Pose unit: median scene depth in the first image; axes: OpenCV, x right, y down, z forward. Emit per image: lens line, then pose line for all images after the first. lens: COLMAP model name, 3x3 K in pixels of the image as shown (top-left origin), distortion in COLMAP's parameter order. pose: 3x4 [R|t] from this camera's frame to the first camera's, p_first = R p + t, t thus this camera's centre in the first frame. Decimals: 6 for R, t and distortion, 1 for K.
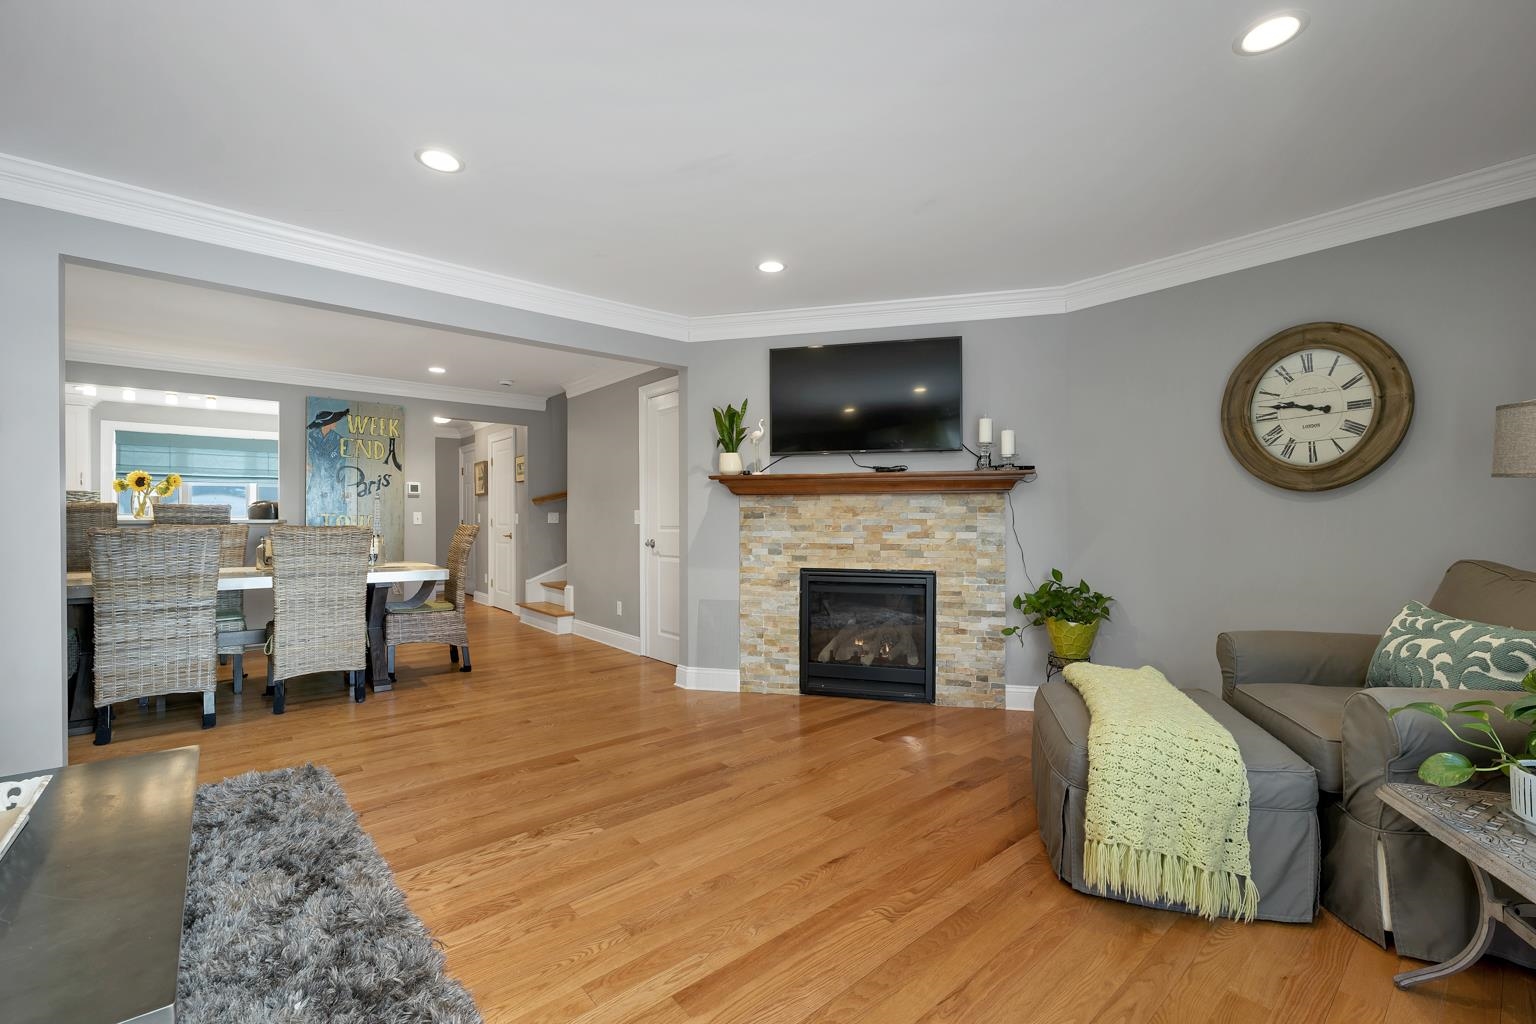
lens RADIAL K [[644.9, 0, 768.5], [0, 644.9, 508.6], [0, 0, 1]] dist [0.001602, 0.000037]
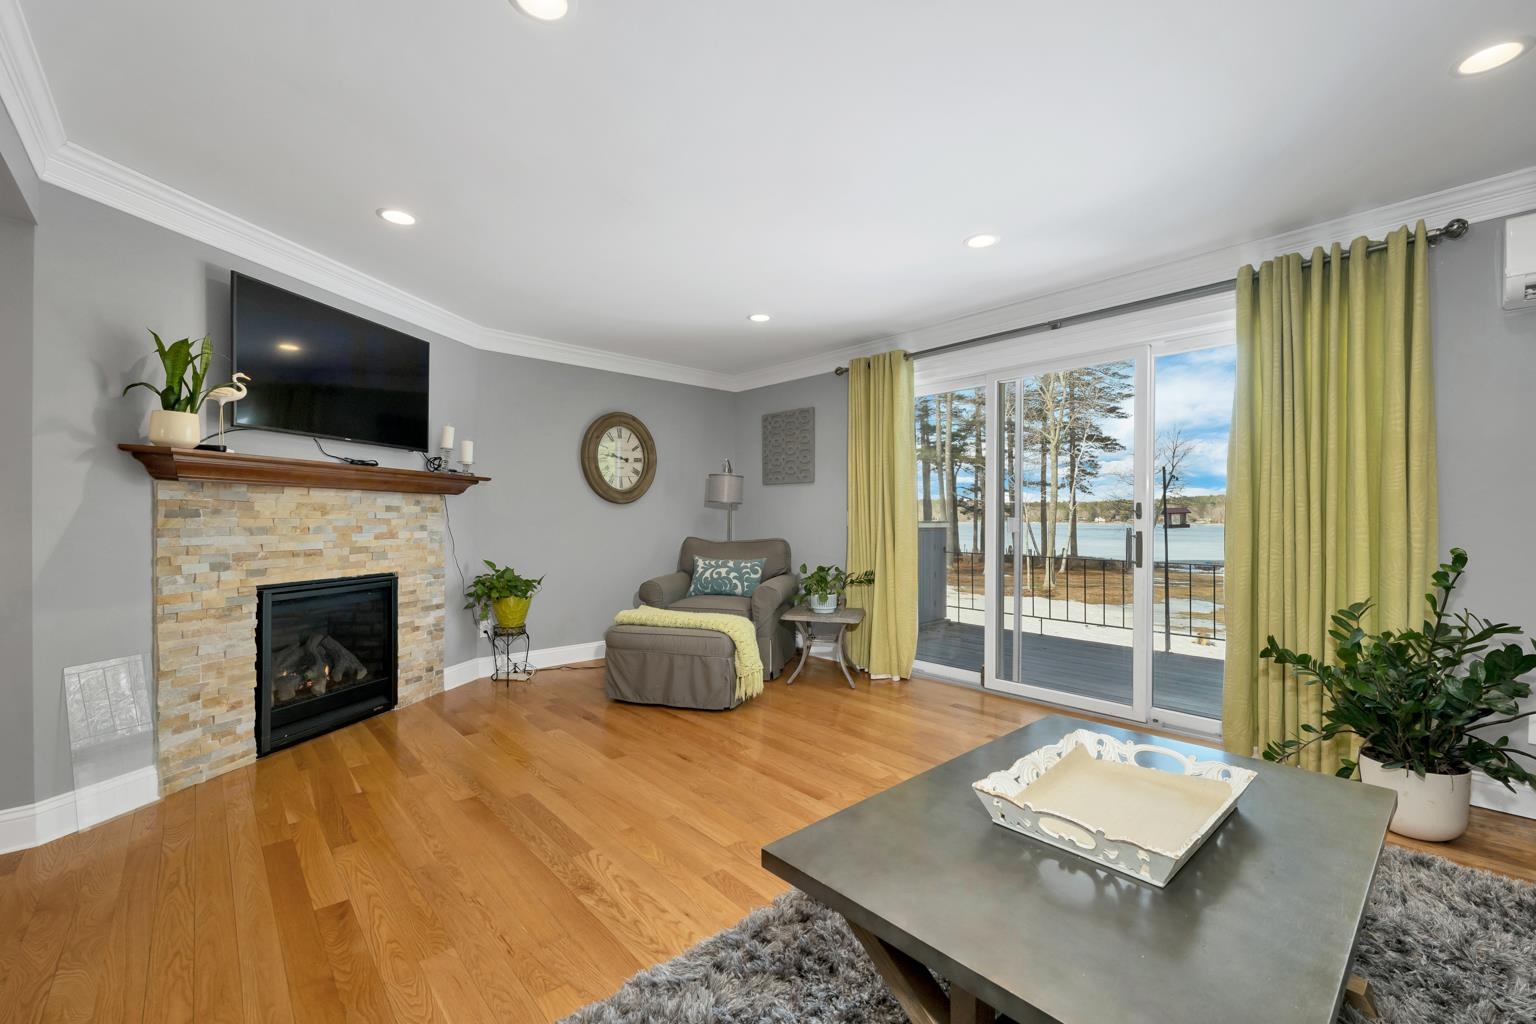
lens RADIAL K [[644.9, 0, 766.3], [0, 644.9, 503.1], [0, 0, 1]] dist [0.001602, 0.000037]
pose [[-0.035411, 0.023342, 0.999100, -0.729080], [-0.019282, 0.999525, -0.024035, 0.005371], [-0.999187, -0.020116, -0.034944, 0.473306]]
